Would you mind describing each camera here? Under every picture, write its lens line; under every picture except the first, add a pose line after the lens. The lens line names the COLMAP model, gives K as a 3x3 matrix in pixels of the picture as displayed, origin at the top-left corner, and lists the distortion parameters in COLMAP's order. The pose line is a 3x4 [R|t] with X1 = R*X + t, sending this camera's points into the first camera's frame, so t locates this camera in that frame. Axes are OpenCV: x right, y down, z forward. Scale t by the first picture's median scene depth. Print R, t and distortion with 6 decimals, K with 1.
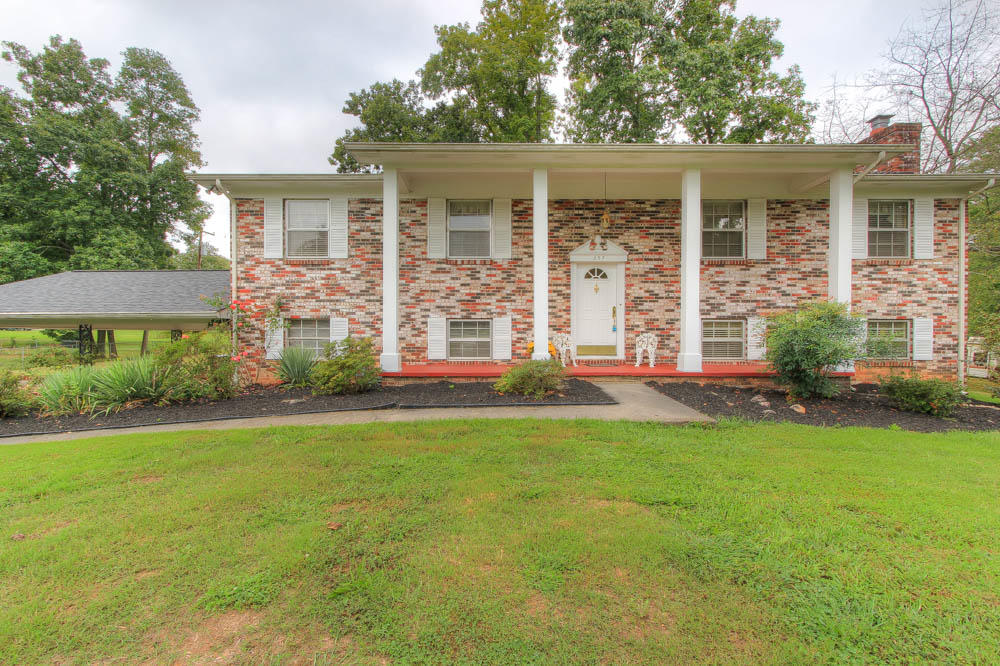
lens RADIAL K [[459.6, 0, 498.9], [0, 459.6, 332.9], [0, 0, 1]] dist [-0.013508, 0.000380]
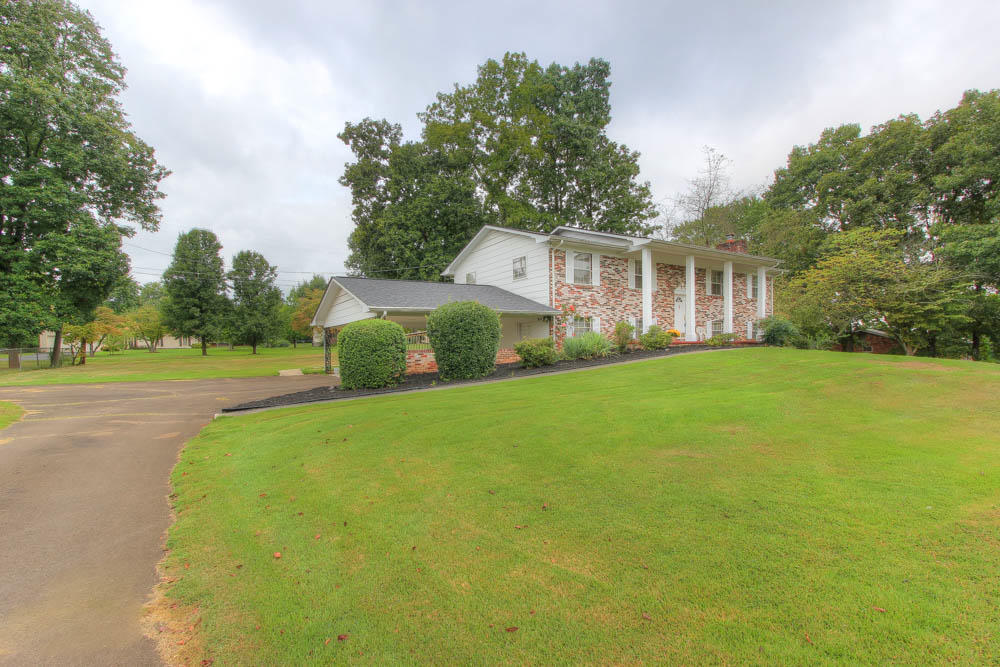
lens RADIAL K [[459.6, 0, 499.7], [0, 459.6, 336.0], [0, 0, 1]] dist [-0.013508, 0.000380]
pose [[0.848702, 0.000710, 0.528872, -1.688355], [0.012303, 0.999702, -0.021086, 0.080204], [-0.528729, 0.024402, 0.848440, -0.394902]]
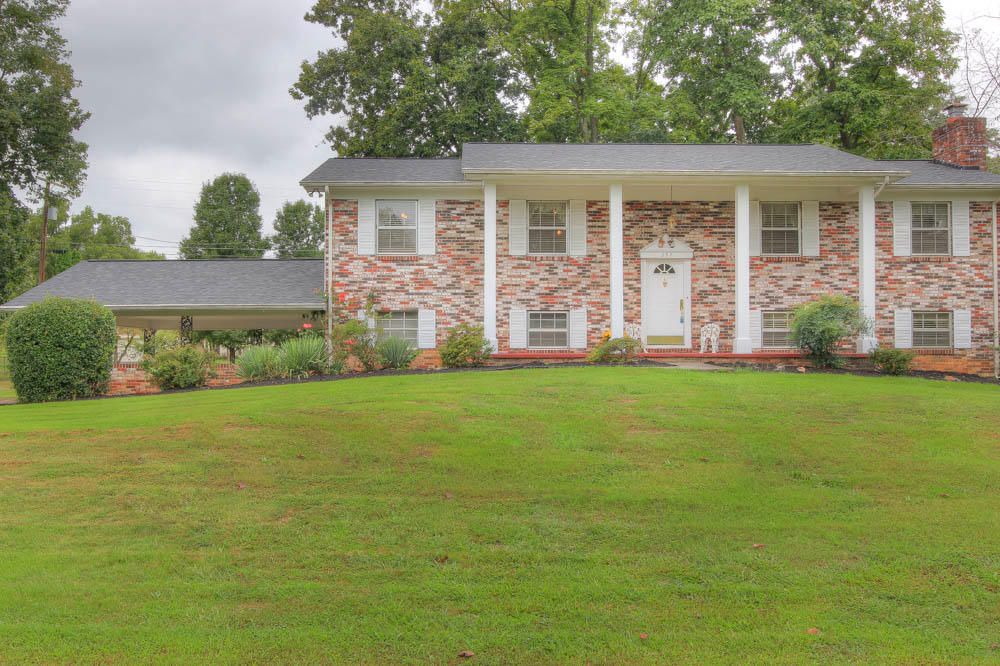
lens RADIAL K [[986.8, 0, 500.2], [0, 986.8, 328.0], [0, 0, 1]] dist [-0.042412, 0.000000]
pose [[0.999717, -0.000745, 0.023786, -0.231829], [0.001527, 0.999458, -0.032878, 0.086089], [-0.023749, 0.032905, 0.999176, -1.314527]]
